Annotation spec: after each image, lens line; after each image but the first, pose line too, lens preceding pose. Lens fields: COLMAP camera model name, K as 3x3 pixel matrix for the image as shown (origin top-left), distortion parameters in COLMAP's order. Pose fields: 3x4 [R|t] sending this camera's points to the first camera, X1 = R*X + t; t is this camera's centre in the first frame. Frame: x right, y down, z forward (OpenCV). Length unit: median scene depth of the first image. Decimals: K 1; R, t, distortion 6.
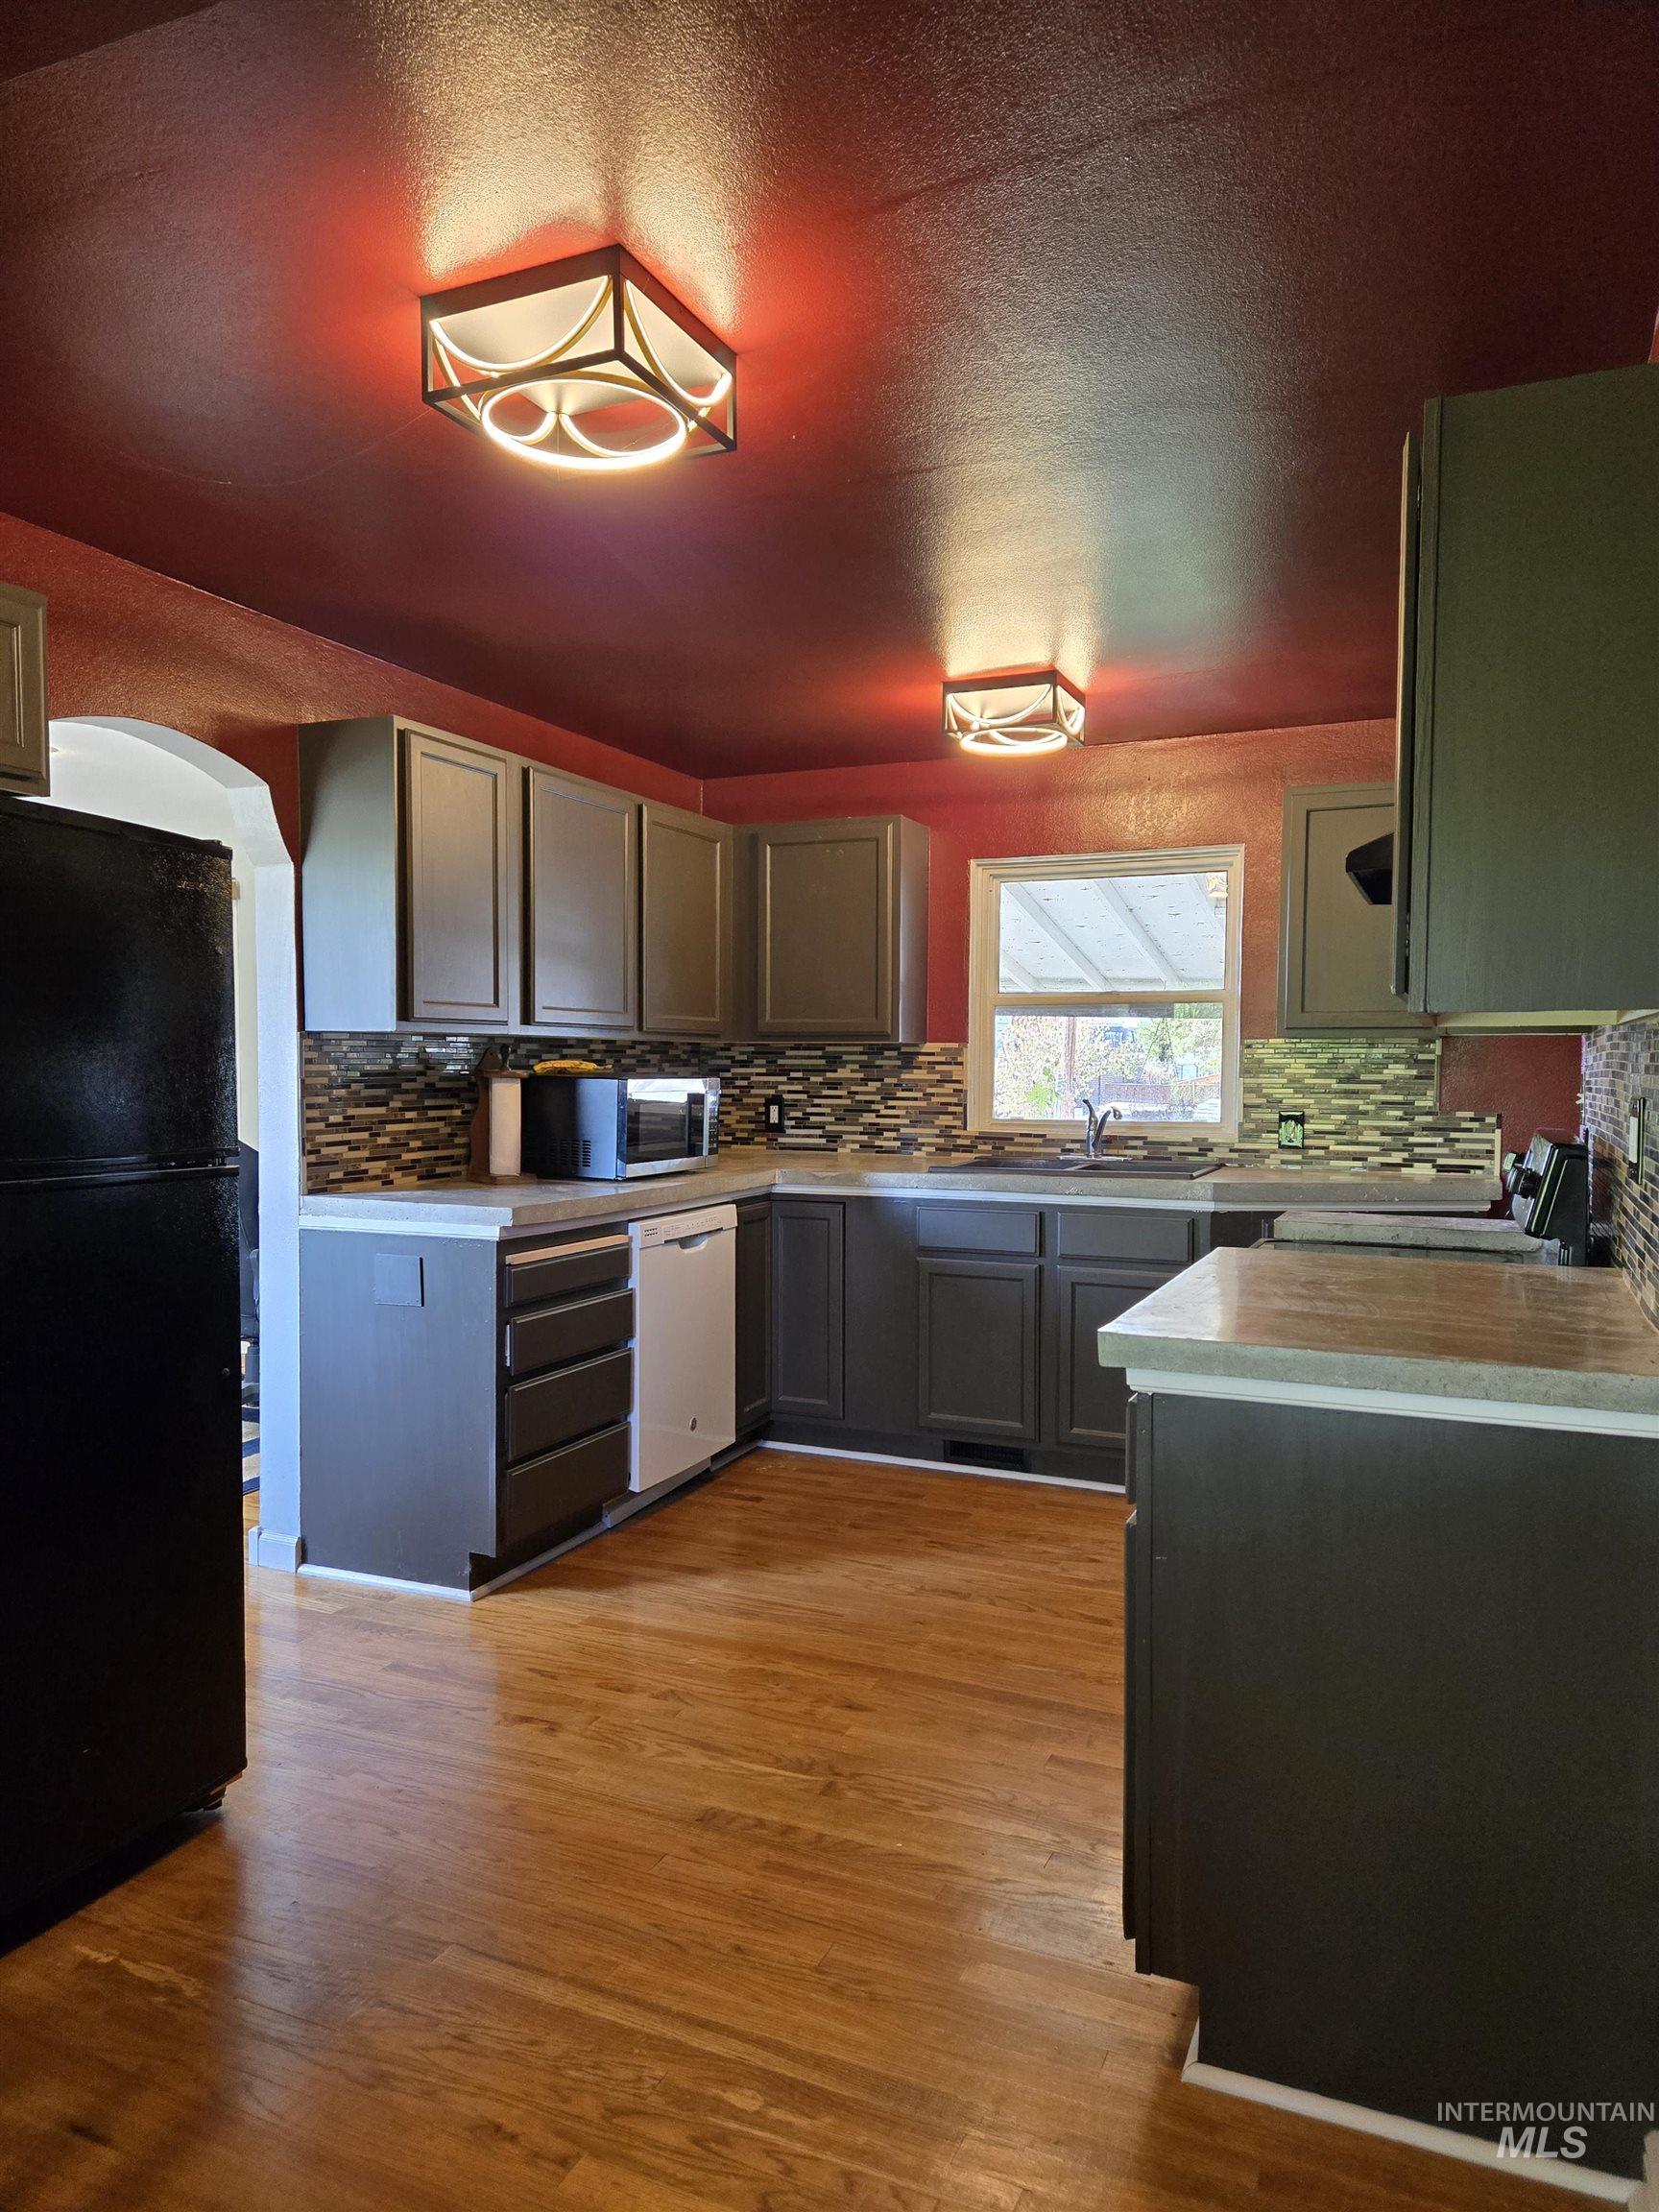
lens RADIAL K [[1479.5, 0, 808.8], [0, 1479.5, 1112.7], [0, 0, 1]] dist [0.070891, -0.060500]
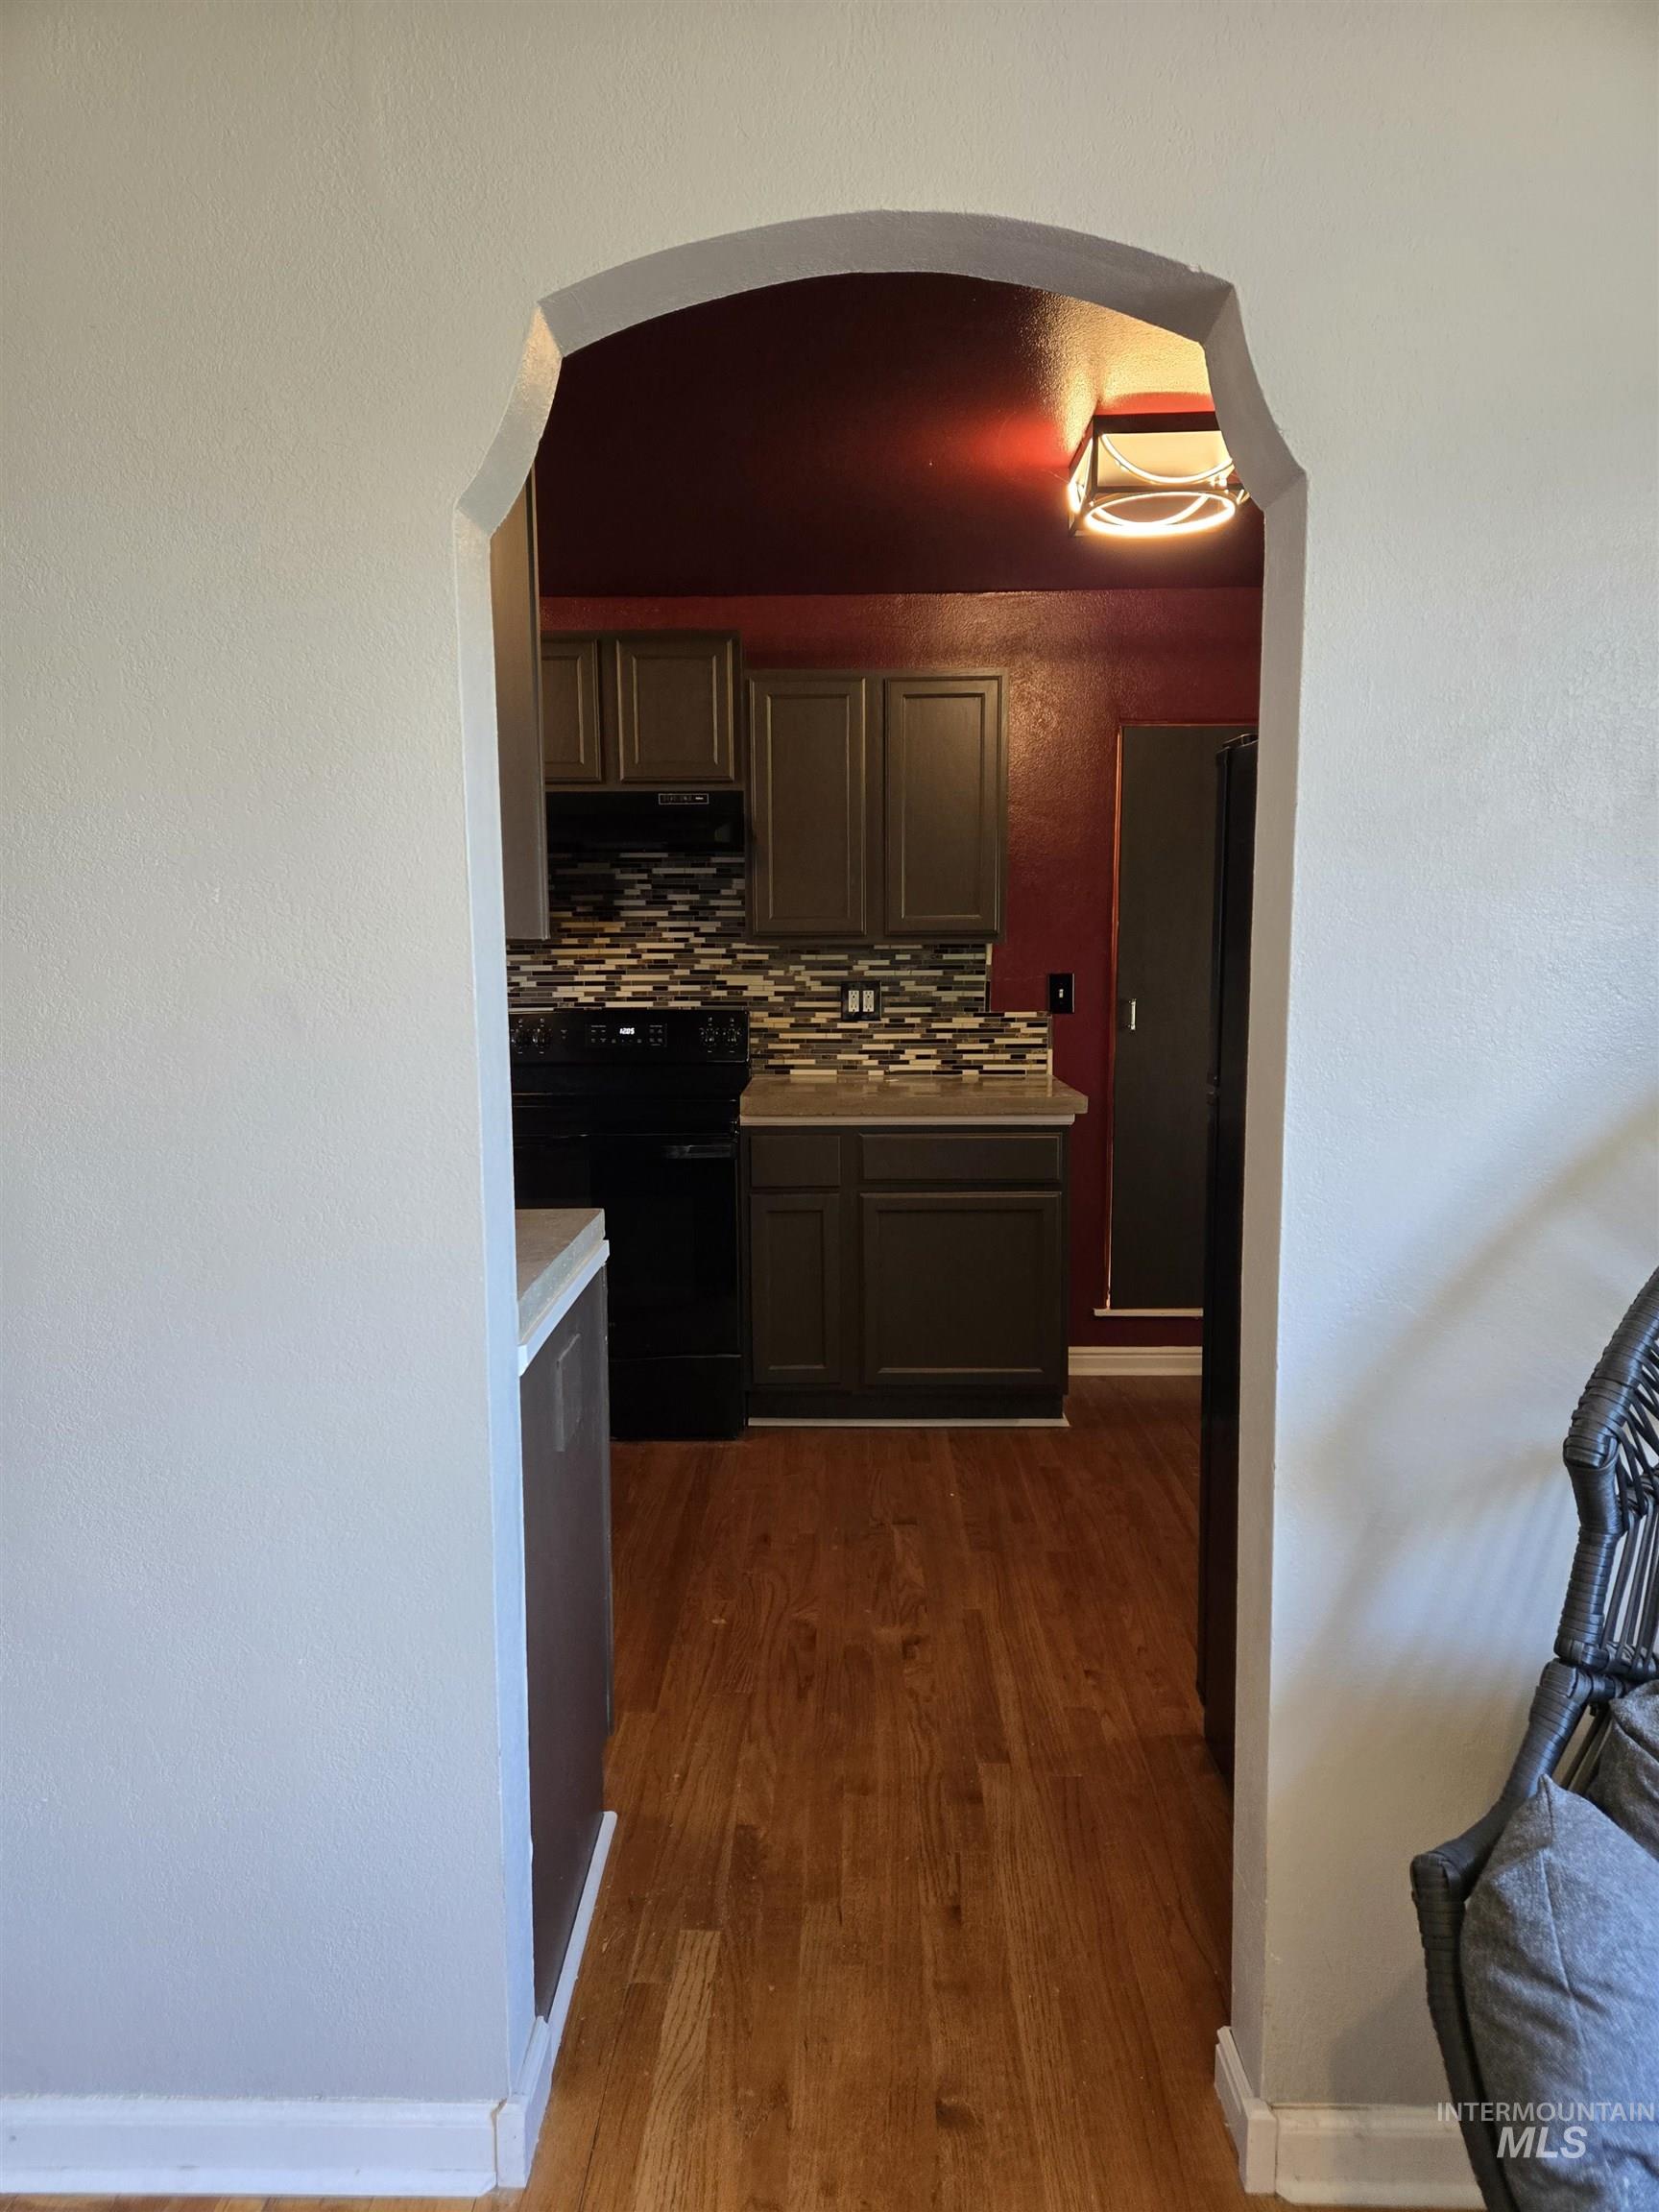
lens RADIAL K [[1479.5, 0, 836.2], [0, 1479.5, 1119.8], [0, 0, 1]] dist [0.070891, -0.060500]
pose [[-0.413060, -0.099957, 0.905202, -0.753952], [0.035664, 0.991421, 0.125751, -0.044640], [-0.910005, 0.084226, -0.405951, 1.057495]]
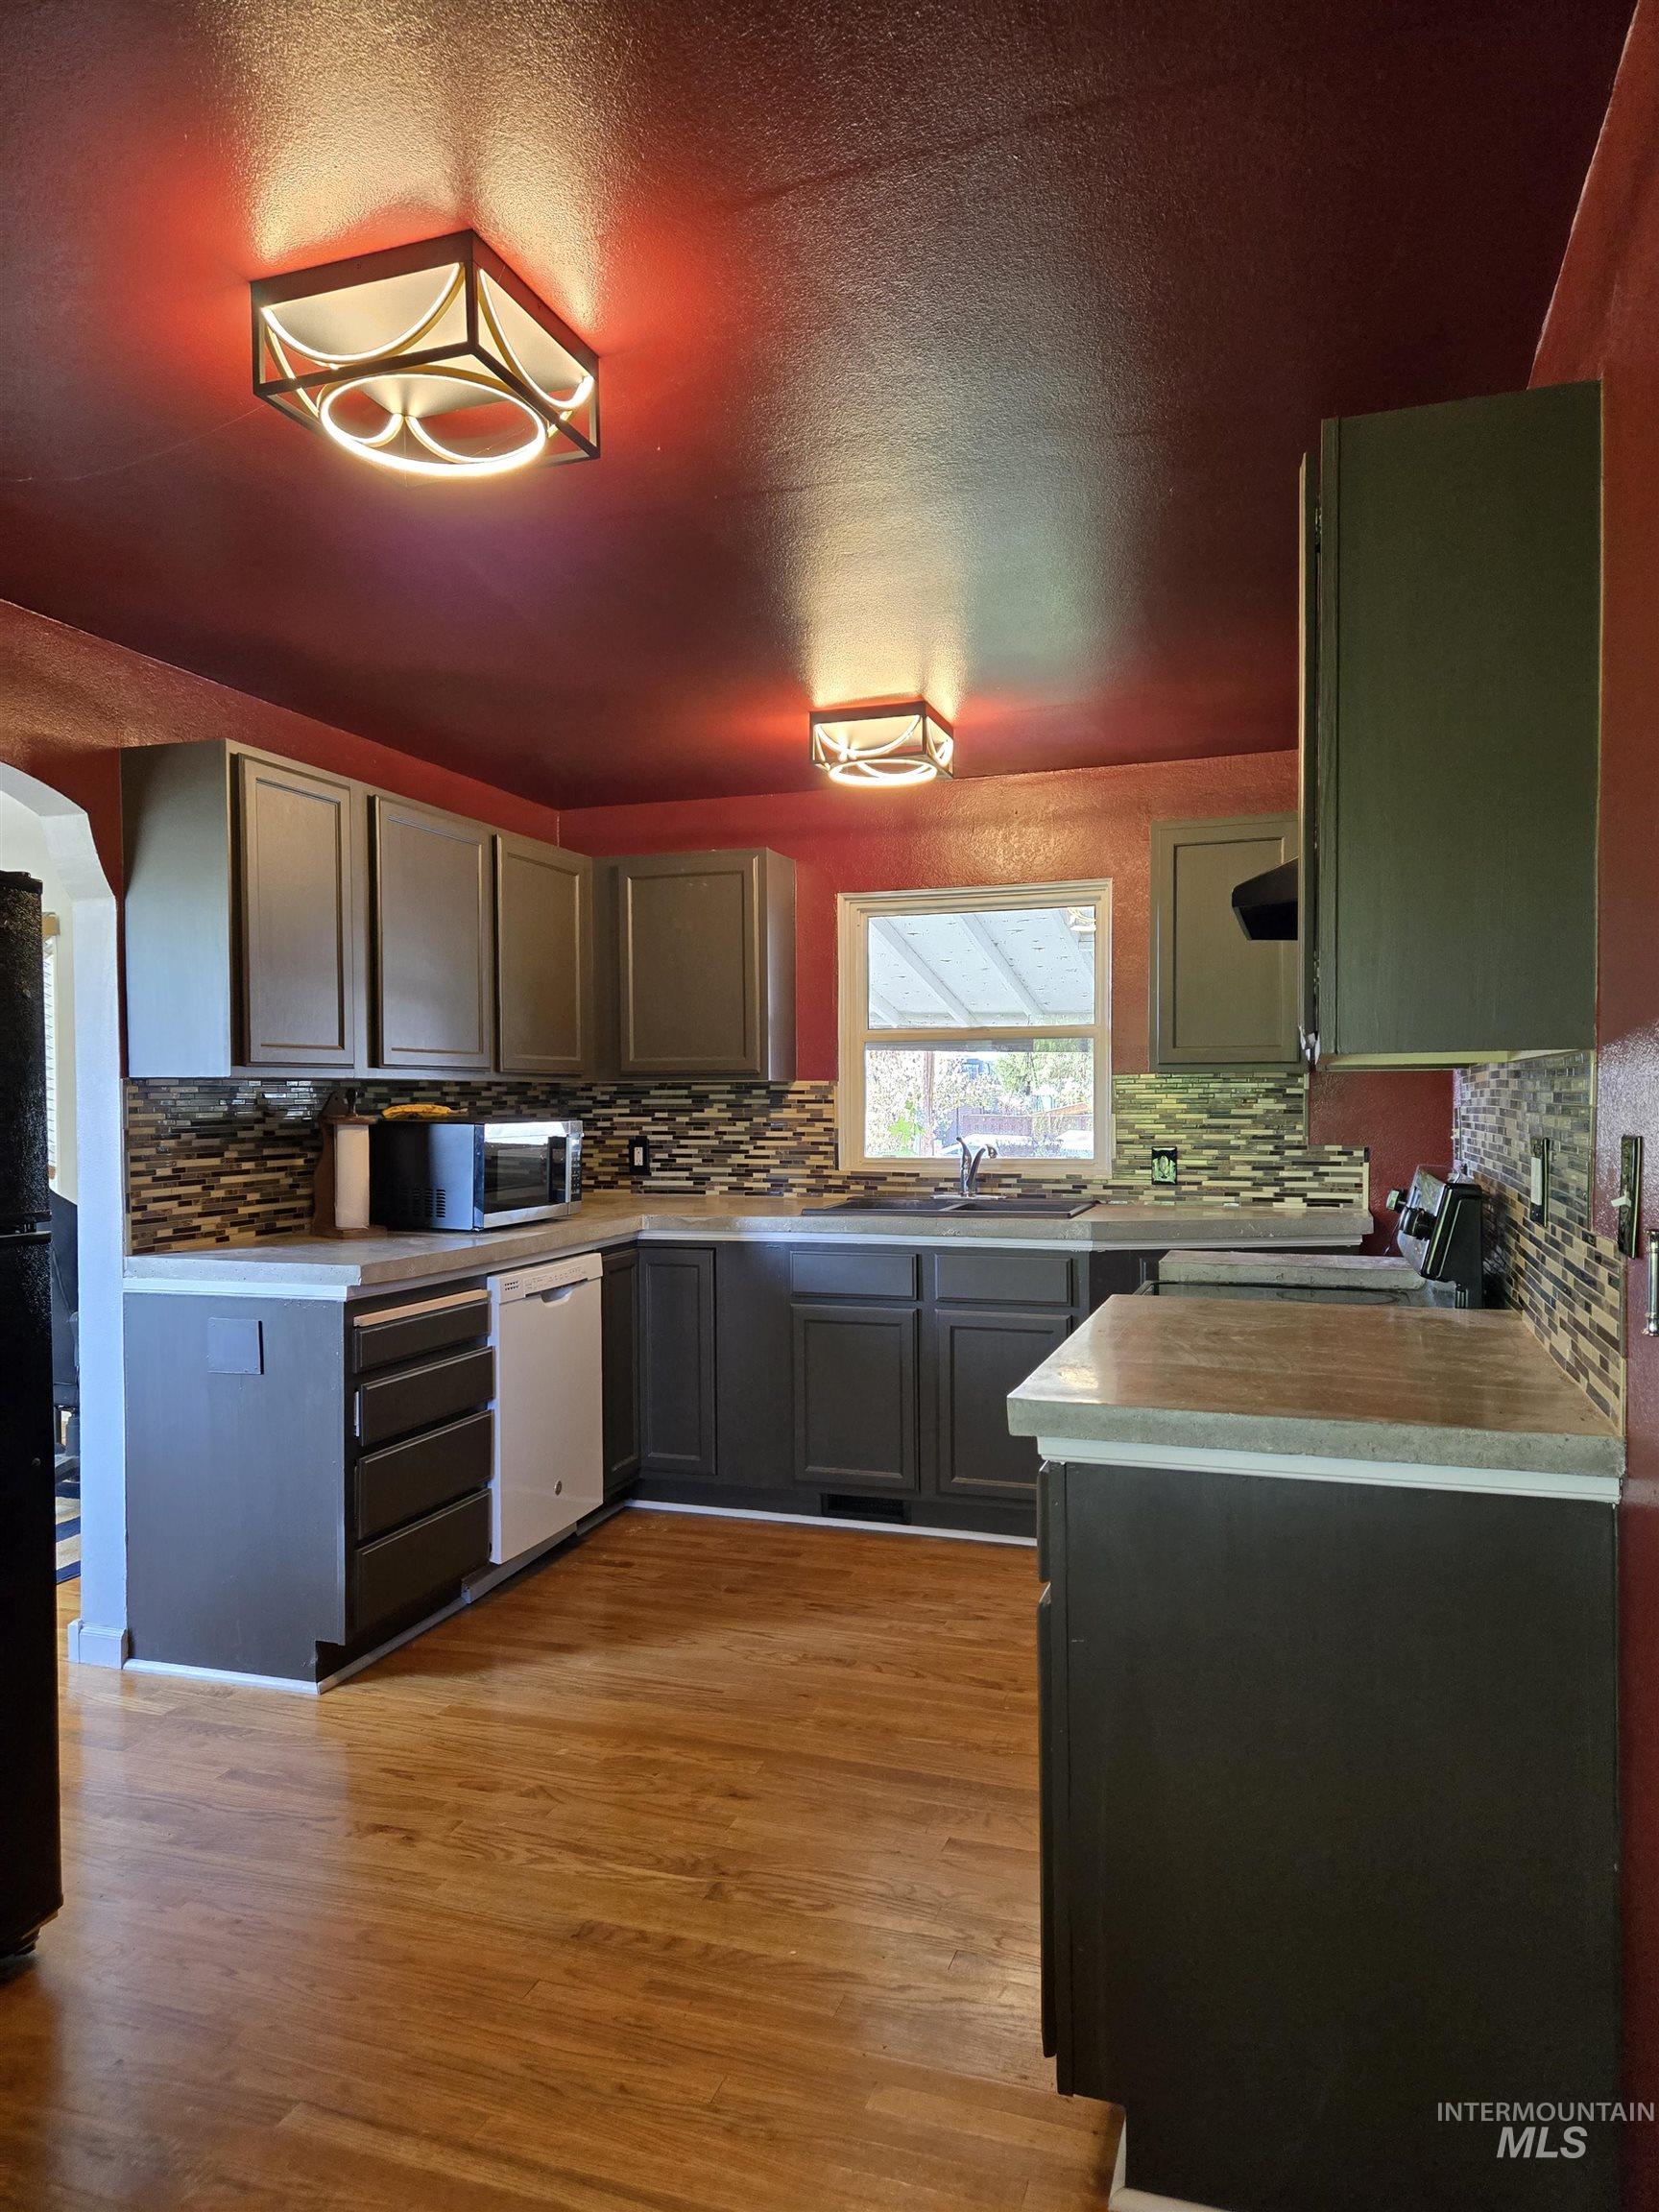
lens RADIAL K [[1479.5, 0, 793.9], [0, 1479.5, 1113.4], [0, 0, 1]] dist [0.070891, -0.060500]
pose [[0.996045, -0.012841, 0.087921, -0.009234], [0.014715, 0.999678, -0.020696, -0.007193], [-0.087626, 0.021908, 0.995912, 0.039902]]
